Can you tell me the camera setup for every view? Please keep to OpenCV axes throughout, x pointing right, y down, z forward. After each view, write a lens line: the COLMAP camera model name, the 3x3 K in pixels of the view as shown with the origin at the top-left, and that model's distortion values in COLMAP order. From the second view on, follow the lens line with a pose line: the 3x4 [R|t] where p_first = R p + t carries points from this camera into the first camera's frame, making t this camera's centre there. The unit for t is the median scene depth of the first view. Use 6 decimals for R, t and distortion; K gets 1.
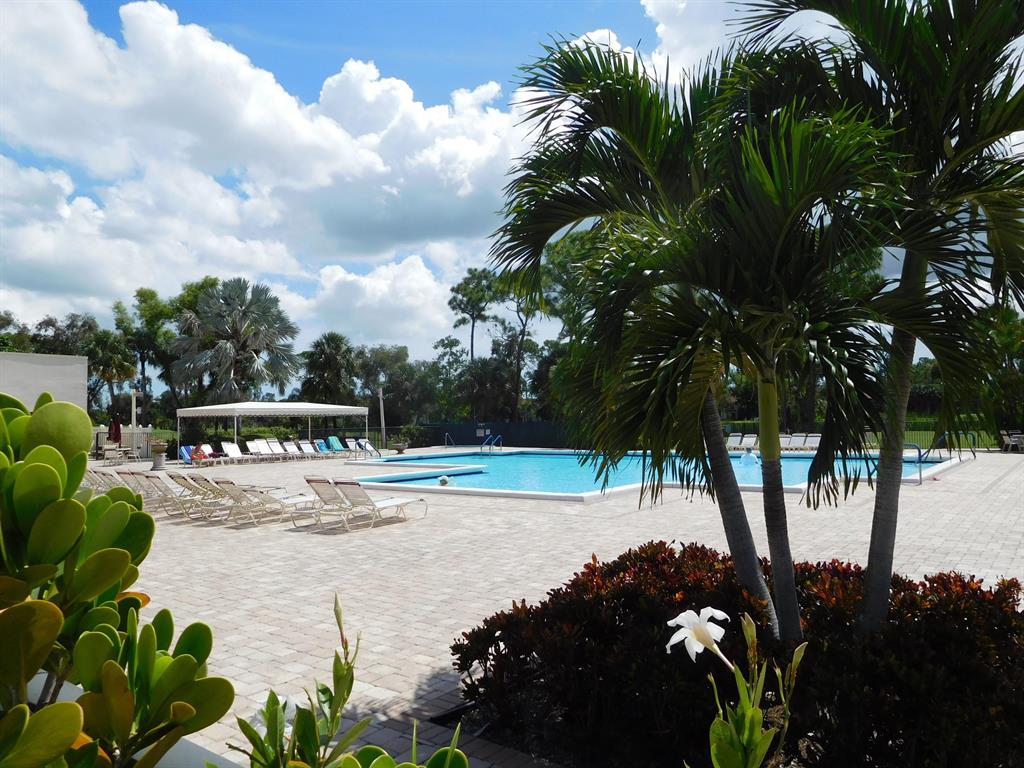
lens RADIAL K [[756.8, 0, 510.9], [0, 756.8, 389.4], [0, 0, 1]] dist [-0.008339, -0.003723]
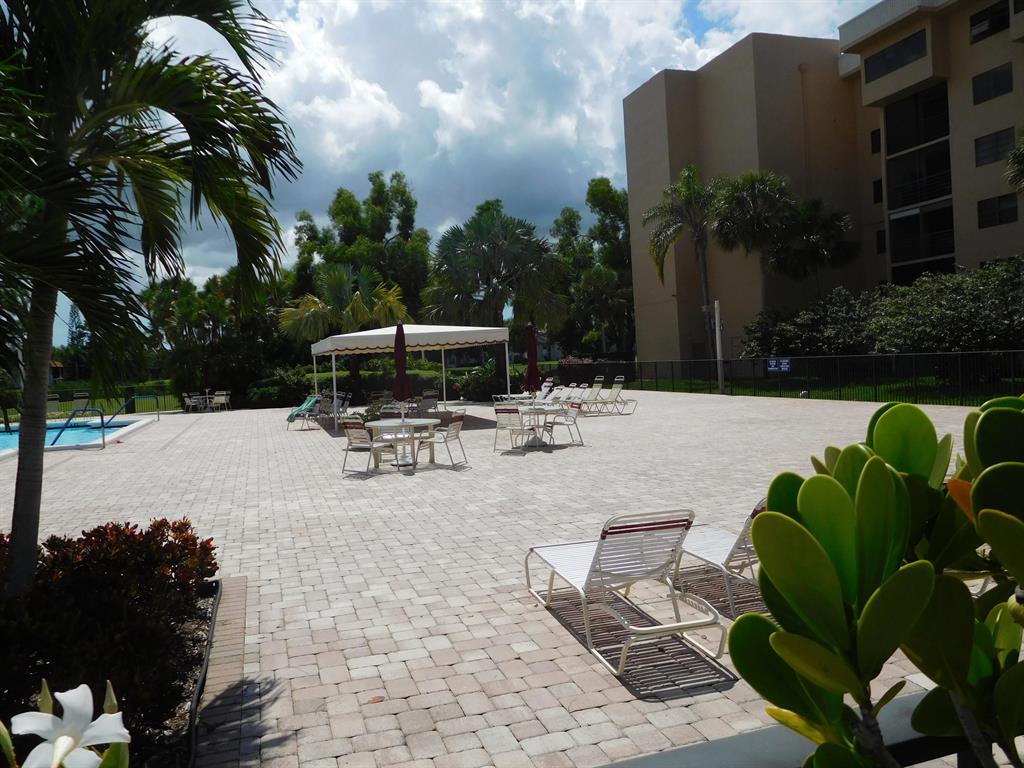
lens RADIAL K [[756.1, 0, 511.1], [0, 756.1, 386.1], [0, 0, 1]] dist [-0.010217, -0.002442]
pose [[0.557127, -0.034769, 0.829699, 0.021920], [0.003405, 0.999210, 0.039586, 0.008161], [-0.830420, -0.019230, 0.556805, -0.019714]]
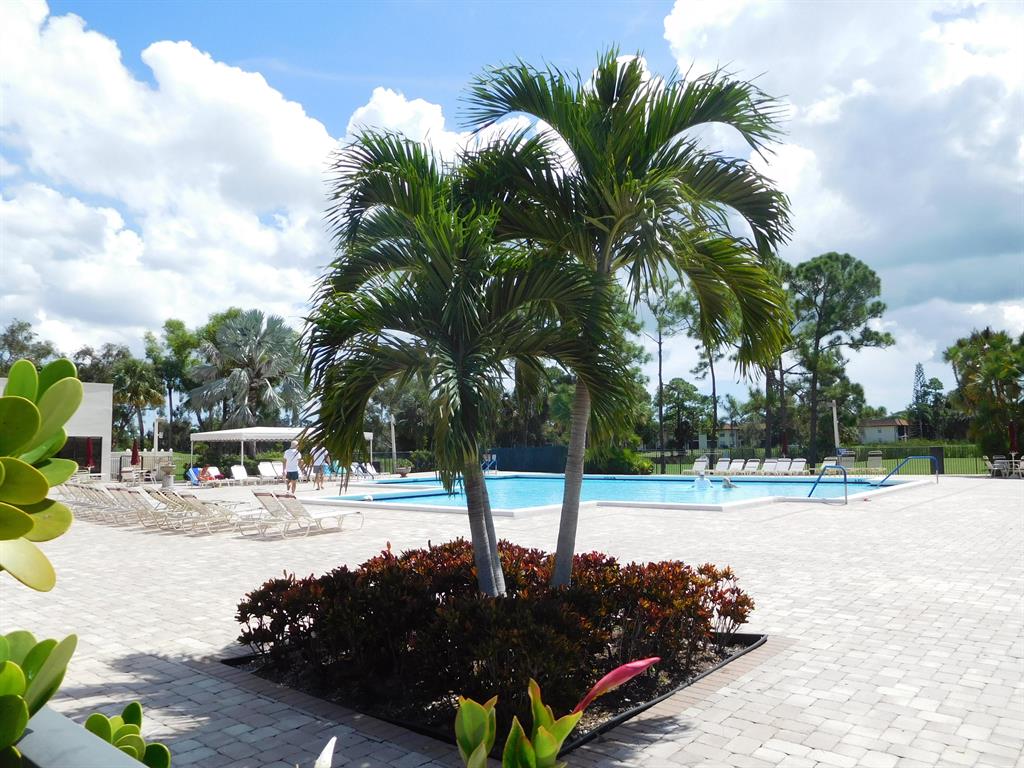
lens RADIAL K [[756.8, 0, 510.9], [0, 756.8, 389.4], [0, 0, 1]] dist [-0.008339, -0.003723]
pose [[0.998824, -0.001624, -0.048461, 0.192160], [-0.000095, 0.999371, -0.035454, 0.004952], [0.048489, 0.035417, 0.998196, -0.126594]]
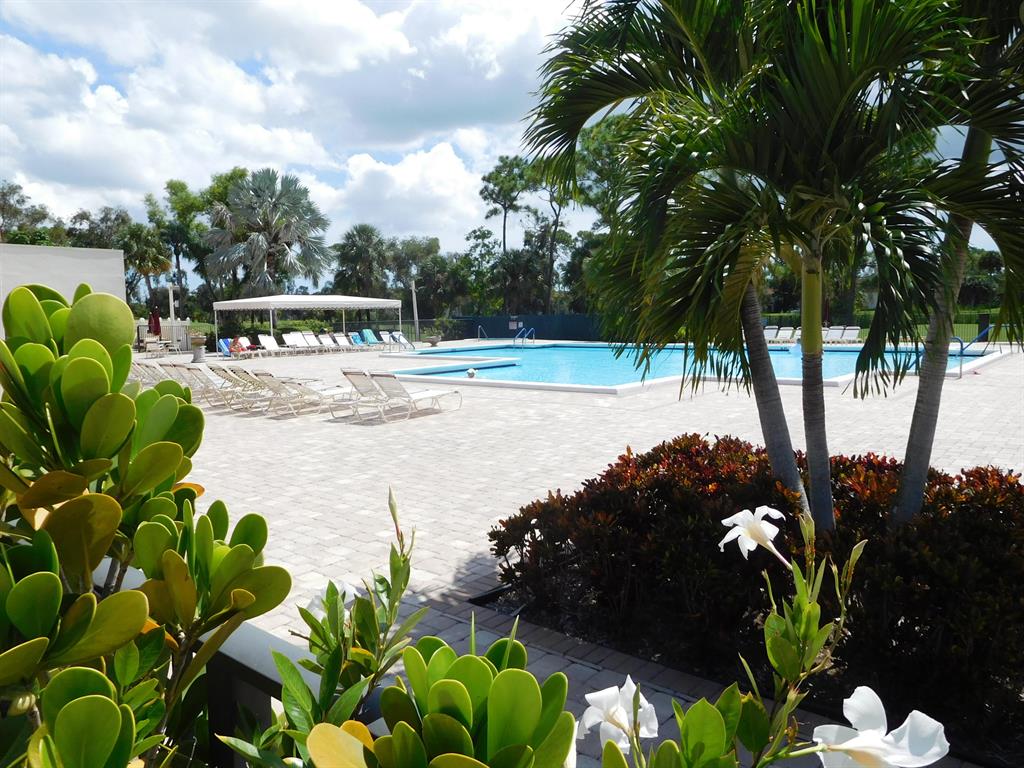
lens RADIAL K [[756.1, 0, 511.1], [0, 756.1, 386.1], [0, 0, 1]] dist [-0.010217, -0.002442]
pose [[0.999113, 0.003042, -0.041999, -0.002376], [0.002735, 0.990594, 0.136807, 0.000154], [0.042020, -0.136801, 0.989707, 0.003269]]
